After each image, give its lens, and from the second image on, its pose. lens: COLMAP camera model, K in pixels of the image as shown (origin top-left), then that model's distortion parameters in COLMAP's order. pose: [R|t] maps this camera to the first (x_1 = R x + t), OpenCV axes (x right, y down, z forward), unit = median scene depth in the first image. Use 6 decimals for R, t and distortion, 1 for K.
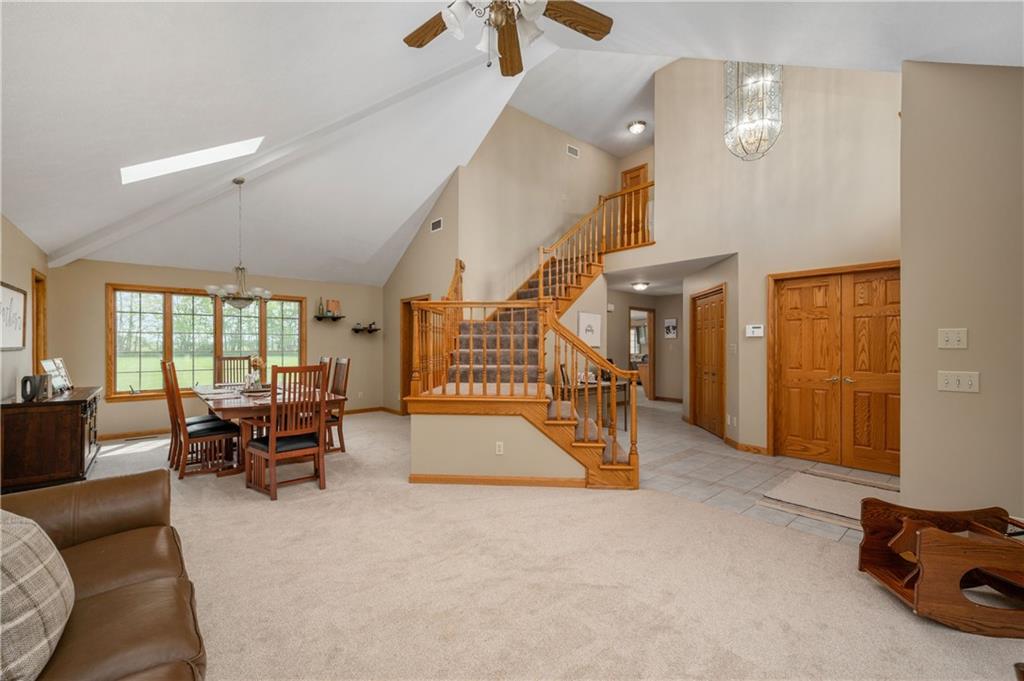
lens RADIAL K [[428.2, 0, 516.2], [0, 428.2, 349.8], [0, 0, 1]] dist [0.000294, -0.000274]
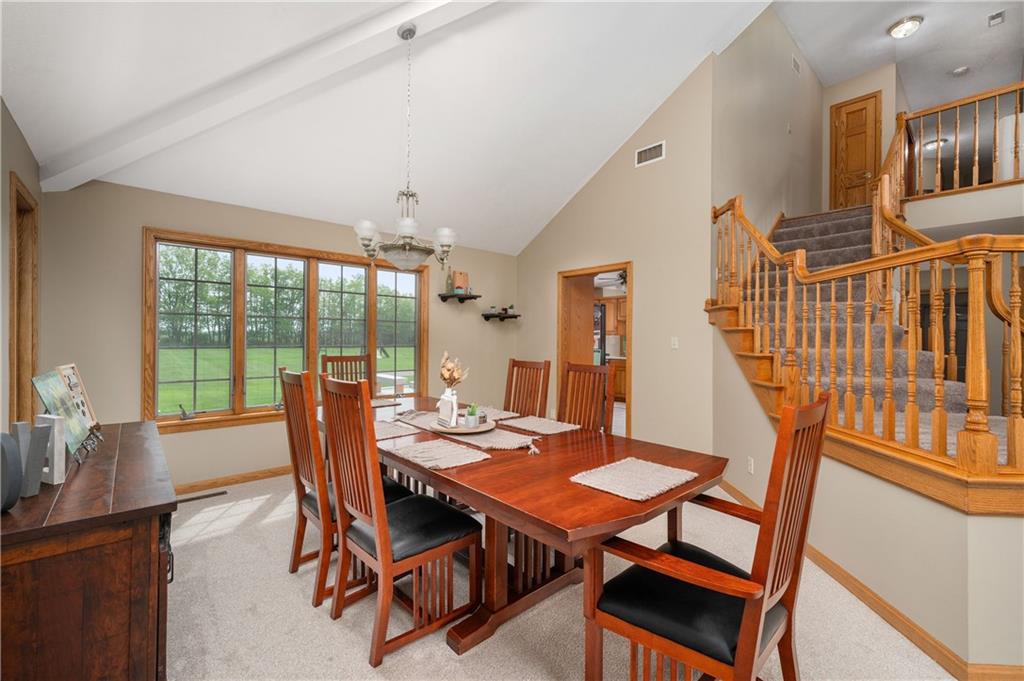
lens RADIAL K [[428.2, 0, 511.0], [0, 428.2, 342.3], [0, 0, 1]] dist [0.000294, -0.000274]
pose [[0.999831, 0.009155, 0.015952, -0.437258], [-0.009154, 0.999958, -0.000148, -0.005021], [-0.015953, 0.000002, 0.999873, 0.387860]]
